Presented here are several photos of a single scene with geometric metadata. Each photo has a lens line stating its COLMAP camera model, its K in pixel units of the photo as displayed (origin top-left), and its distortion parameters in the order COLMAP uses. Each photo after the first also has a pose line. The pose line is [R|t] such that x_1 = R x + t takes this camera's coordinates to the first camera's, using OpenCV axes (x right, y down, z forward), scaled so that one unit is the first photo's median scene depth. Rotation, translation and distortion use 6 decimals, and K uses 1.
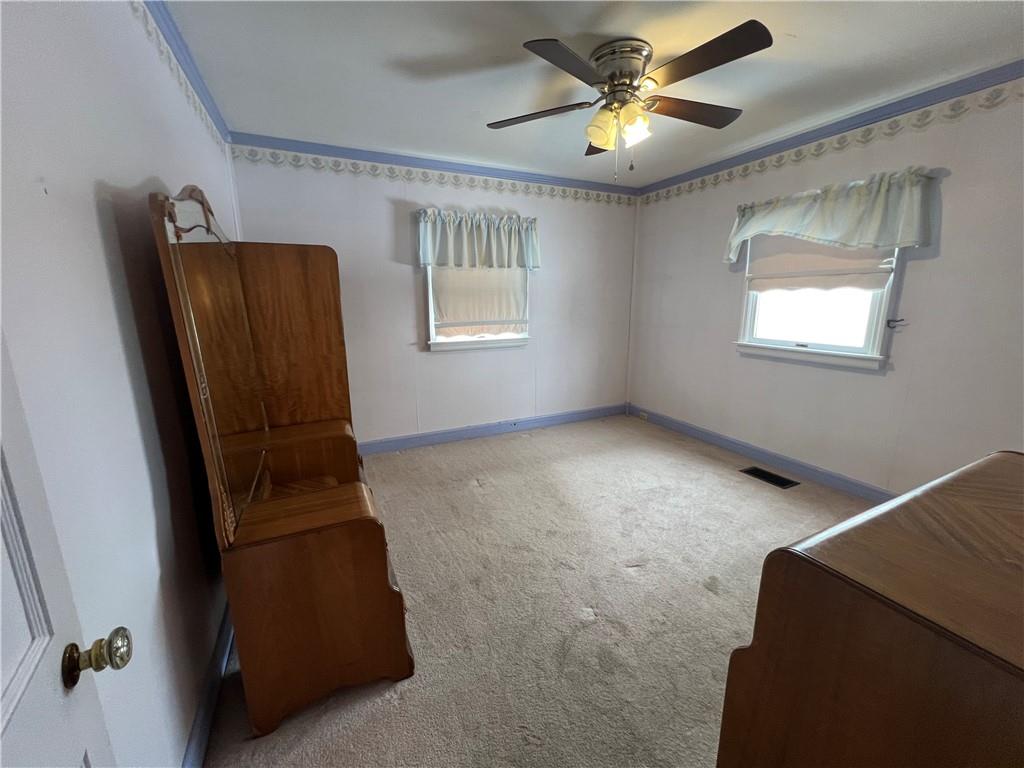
lens RADIAL K [[411.7, 0, 512.0], [0, 411.7, 384.0], [0, 0, 1]] dist [-0.001820, 0.000140]
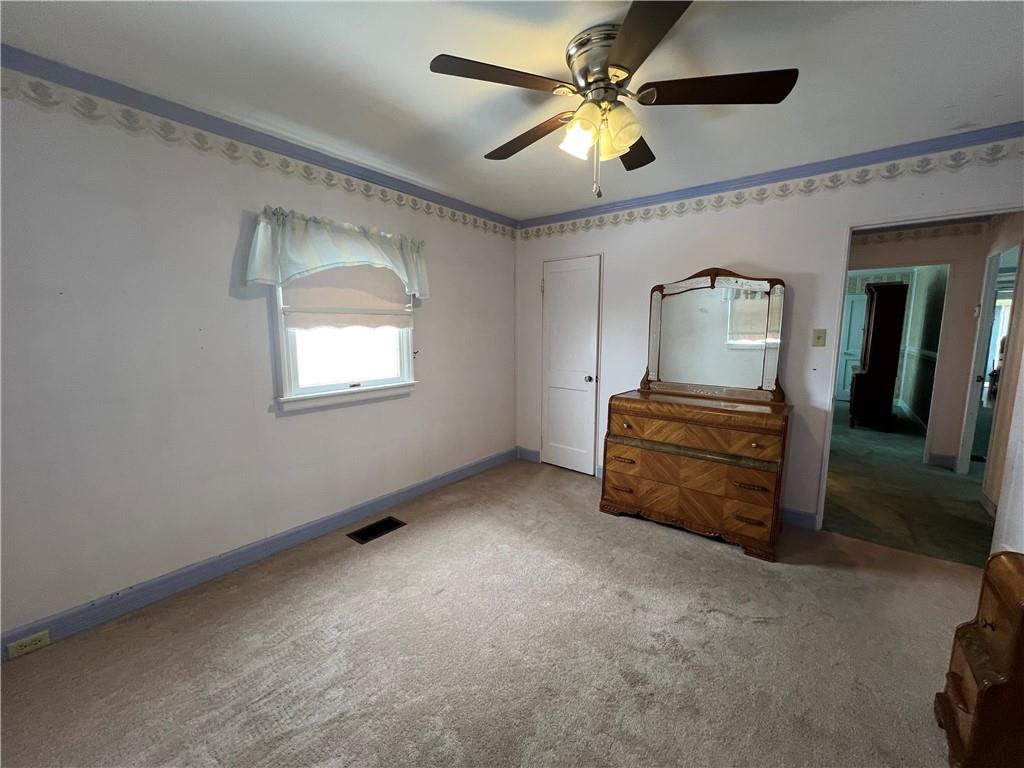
lens RADIAL K [[411.7, 0, 512.0], [0, 411.7, 384.0], [0, 0, 1]] dist [-0.001820, 0.000140]
pose [[-0.457488, -0.109728, 0.882420, -0.298136], [0.188014, 0.957985, 0.216600, -0.235949], [-0.869112, 0.264999, -0.417636, 1.087688]]
